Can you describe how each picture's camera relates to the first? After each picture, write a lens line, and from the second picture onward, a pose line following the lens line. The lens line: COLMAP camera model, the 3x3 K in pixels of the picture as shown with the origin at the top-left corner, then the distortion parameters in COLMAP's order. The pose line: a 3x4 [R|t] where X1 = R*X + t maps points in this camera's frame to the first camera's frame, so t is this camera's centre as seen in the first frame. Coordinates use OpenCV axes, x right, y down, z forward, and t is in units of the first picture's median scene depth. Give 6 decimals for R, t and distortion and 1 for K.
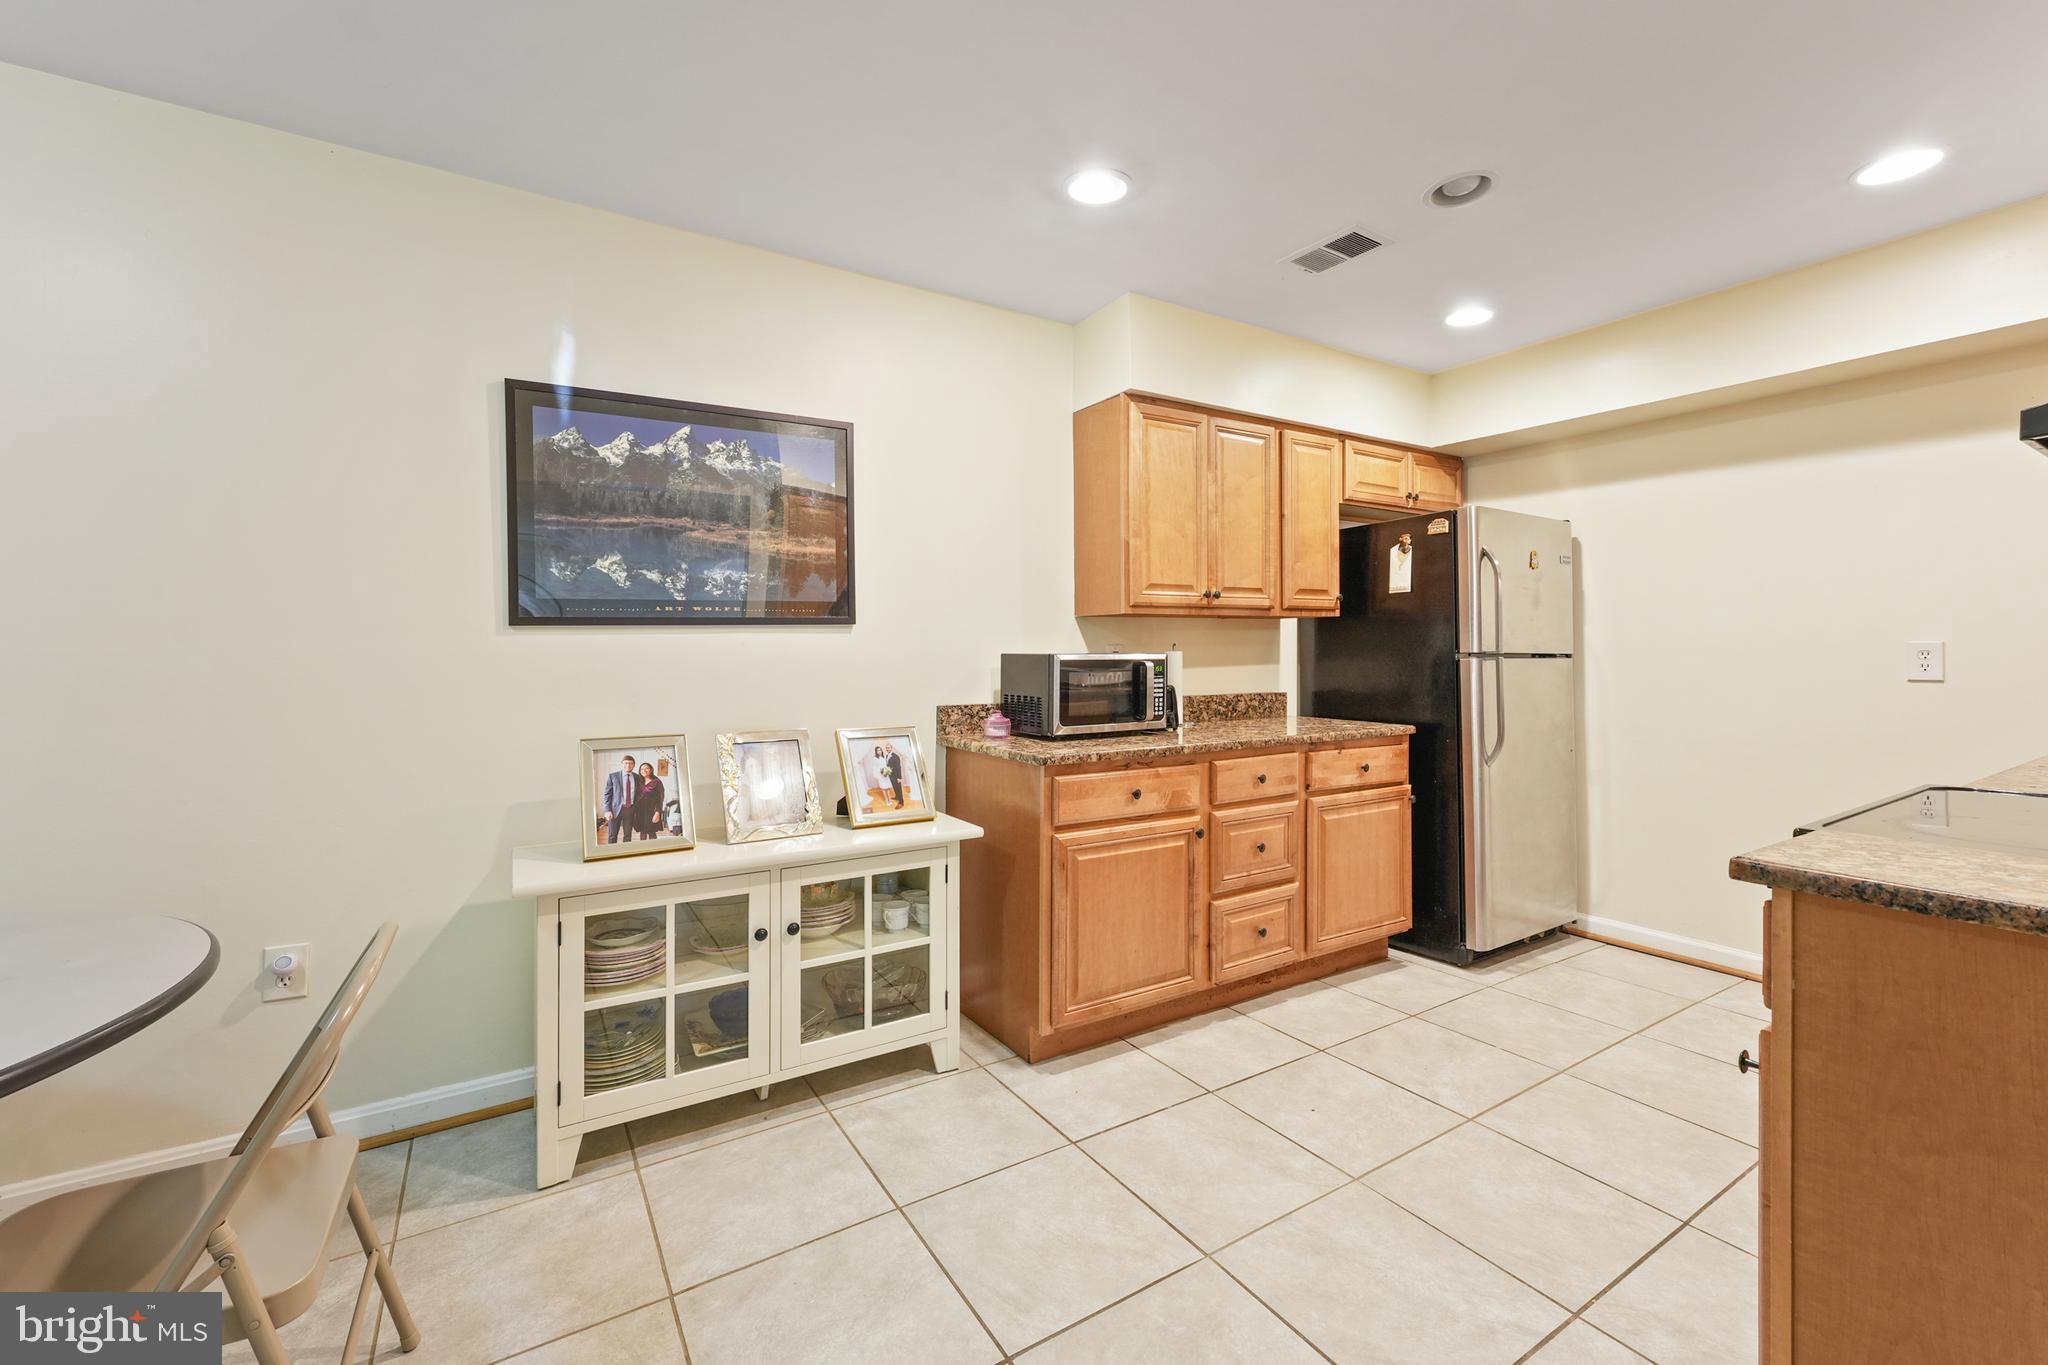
lens RADIAL K [[845.2, 0, 1019.9], [0, 845.2, 647.4], [0, 0, 1]] dist [0.000718, 0.000159]
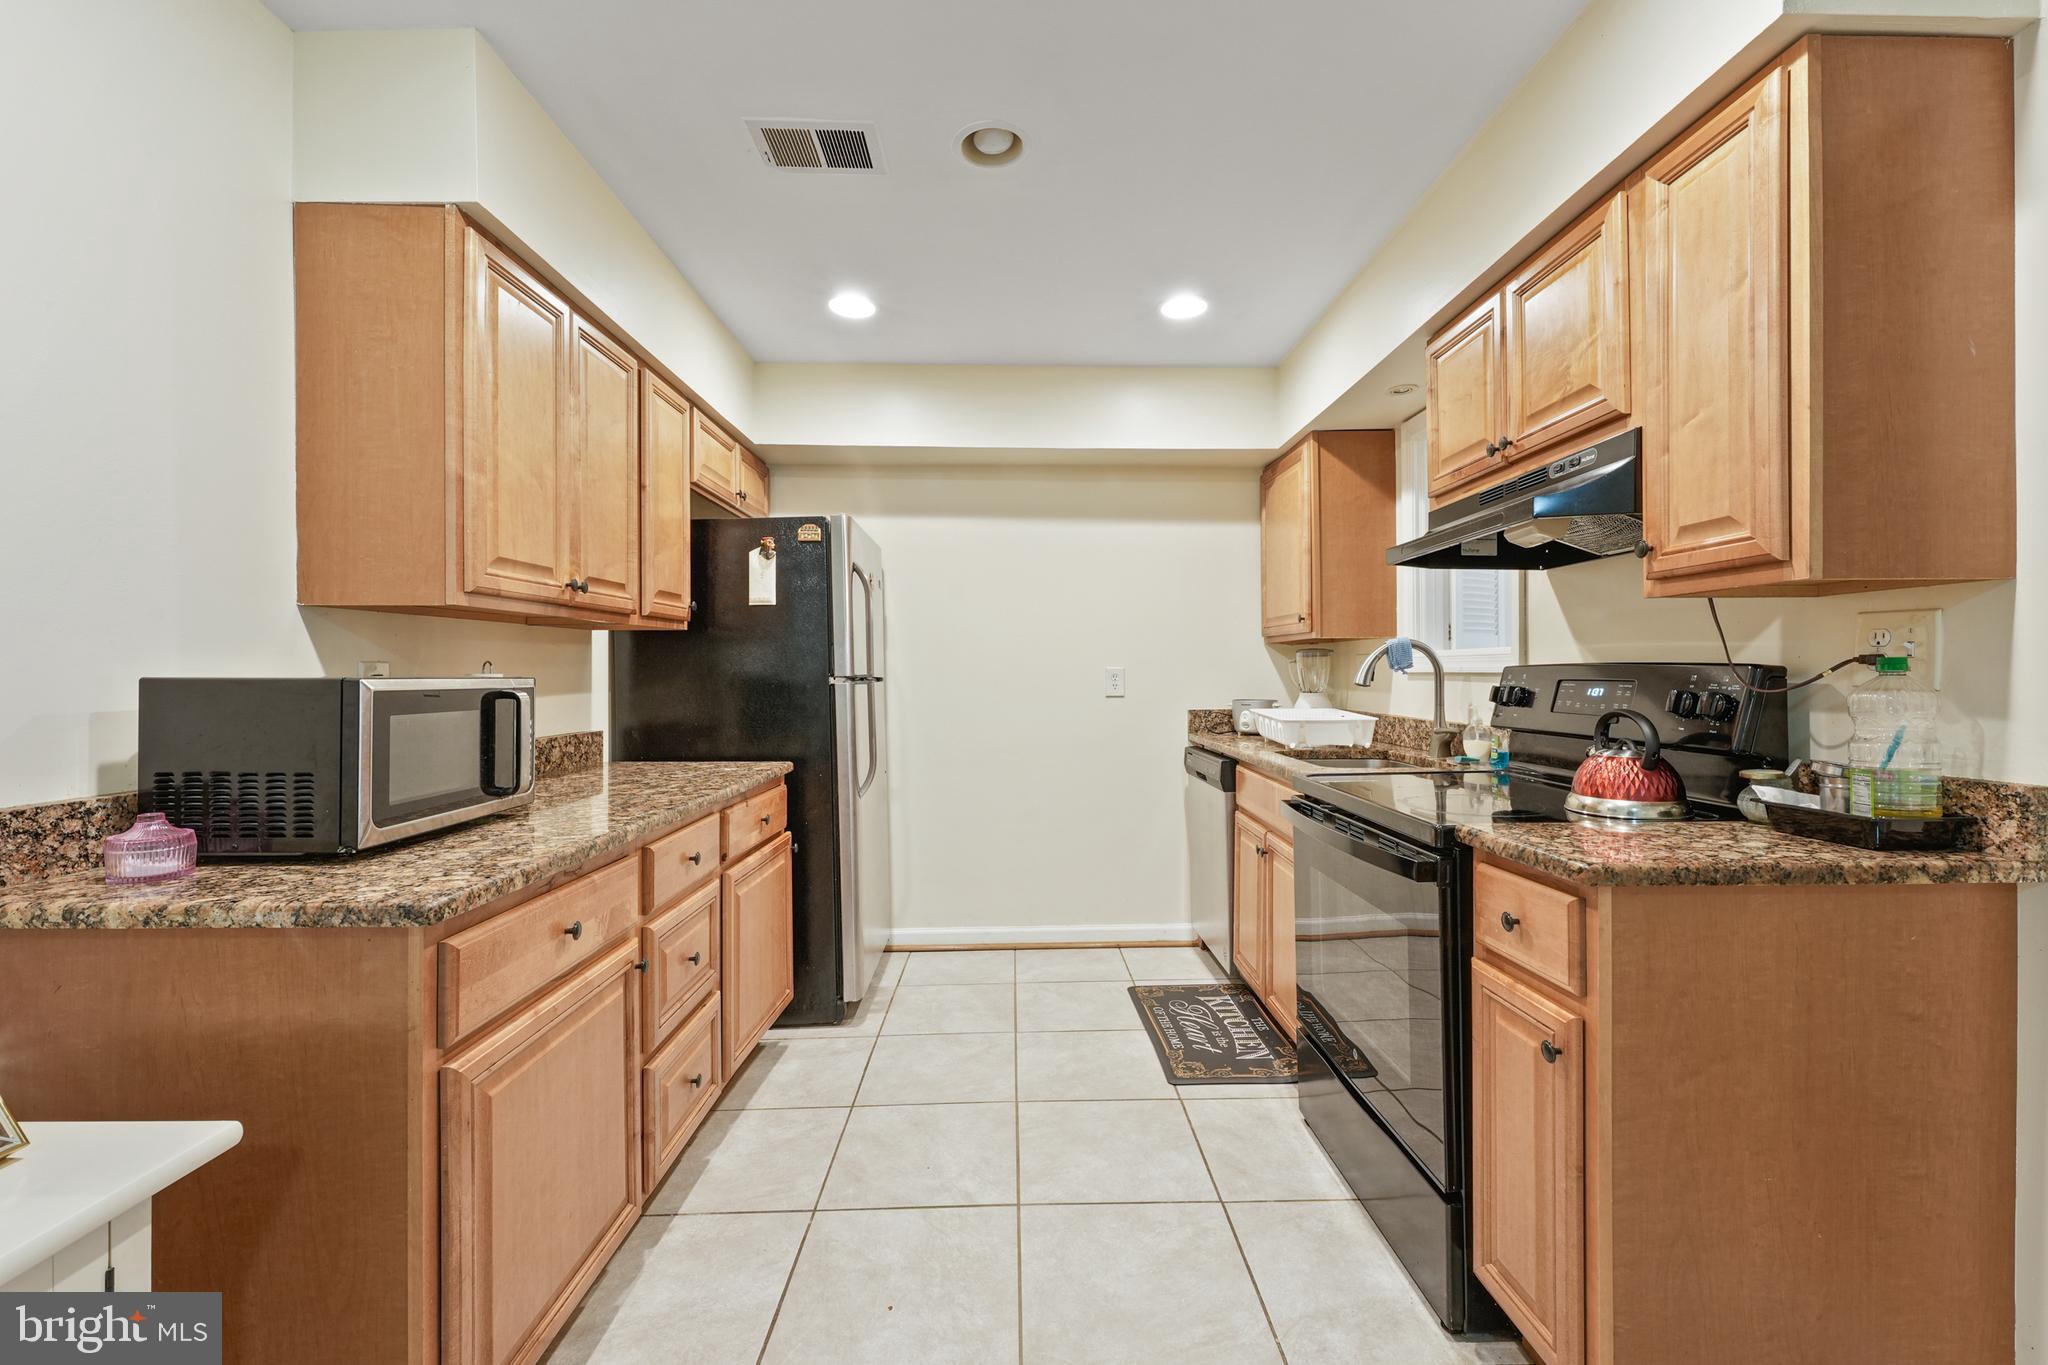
lens RADIAL K [[840.2, 0, 1022.6], [0, 840.2, 674.8], [0, 0, 1]] dist [-0.000305, -0.000004]
pose [[0.512084, 0.001601, 0.858934, -0.158174], [-0.003297, 0.999995, 0.000101, 0.004426], [-0.858929, -0.002883, 0.512086, 0.399421]]
